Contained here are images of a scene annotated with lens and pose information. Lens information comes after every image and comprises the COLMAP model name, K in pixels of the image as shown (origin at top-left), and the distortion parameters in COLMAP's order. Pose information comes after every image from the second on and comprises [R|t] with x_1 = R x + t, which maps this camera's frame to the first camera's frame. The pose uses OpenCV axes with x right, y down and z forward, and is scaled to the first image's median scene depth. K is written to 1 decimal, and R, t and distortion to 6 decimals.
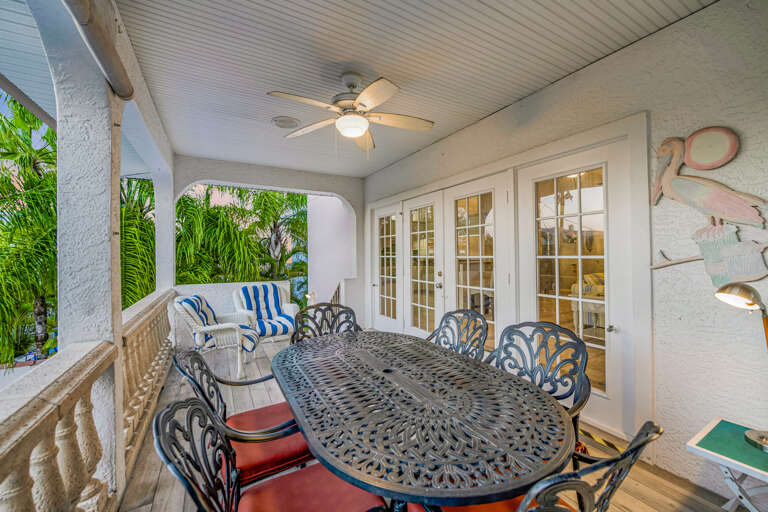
lens RADIAL K [[312.7, 0, 388.7], [0, 312.7, 248.4], [0, 0, 1]] dist [-0.000683, -0.000046]
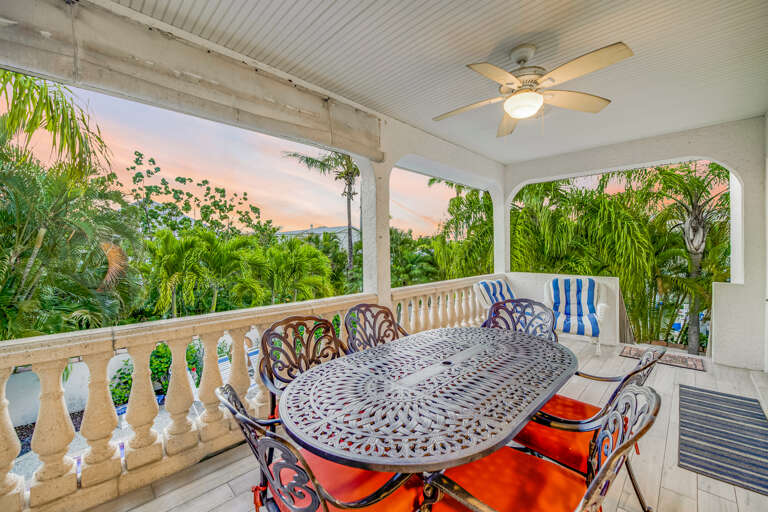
lens RADIAL K [[312.7, 0, 388.7], [0, 312.7, 248.4], [0, 0, 1]] dist [-0.000683, -0.000046]
pose [[0.269379, 0.004557, -0.963023, 0.431461], [0.022726, 0.999680, 0.011088, 0.001718], [0.962766, -0.024872, 0.269190, 0.258043]]
